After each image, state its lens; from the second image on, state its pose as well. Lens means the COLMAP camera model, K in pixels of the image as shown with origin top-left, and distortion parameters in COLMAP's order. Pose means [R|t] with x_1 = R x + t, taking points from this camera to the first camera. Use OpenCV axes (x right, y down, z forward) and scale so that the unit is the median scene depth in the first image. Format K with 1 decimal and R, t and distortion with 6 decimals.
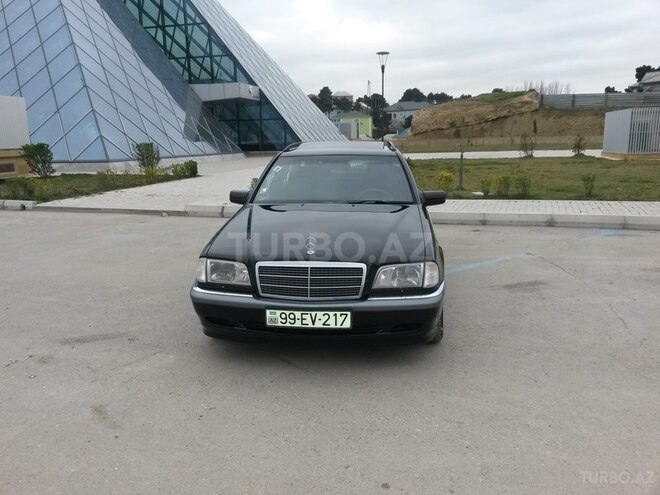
lens RADIAL K [[550.2, 0, 330.0], [0, 550.2, 247.5], [0, 0, 1]] dist [0.058445, -0.077223]
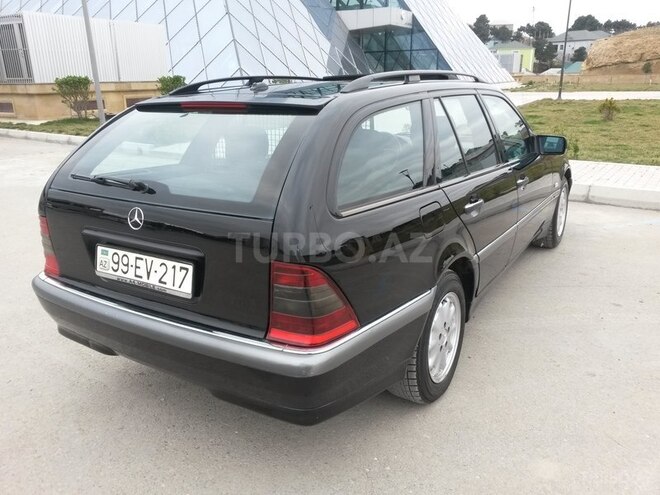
lens RADIAL K [[528.8, 0, 330.0], [0, 528.8, 247.5], [0, 0, 1]] dist [0.050840, -0.073582]
pose [[0.967601, 0.085815, -0.237454, -0.019794], [-0.056540, 0.990230, 0.127467, -0.017645], [0.246073, -0.109912, 0.962999, 0.099902]]
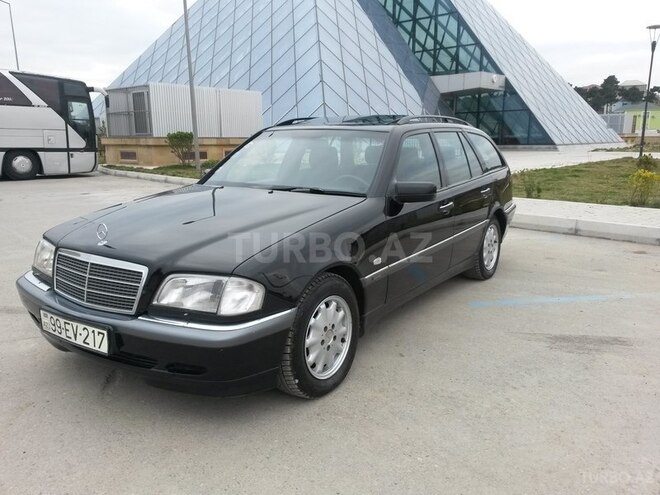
lens RADIAL K [[550.2, 0, 330.0], [0, 550.2, 247.5], [0, 0, 1]] dist [0.058445, -0.077223]
pose [[0.880377, 0.107060, -0.462033, 0.067817], [-0.105057, 0.994009, 0.030147, -0.004735], [0.462493, 0.021999, 0.886350, 0.055090]]
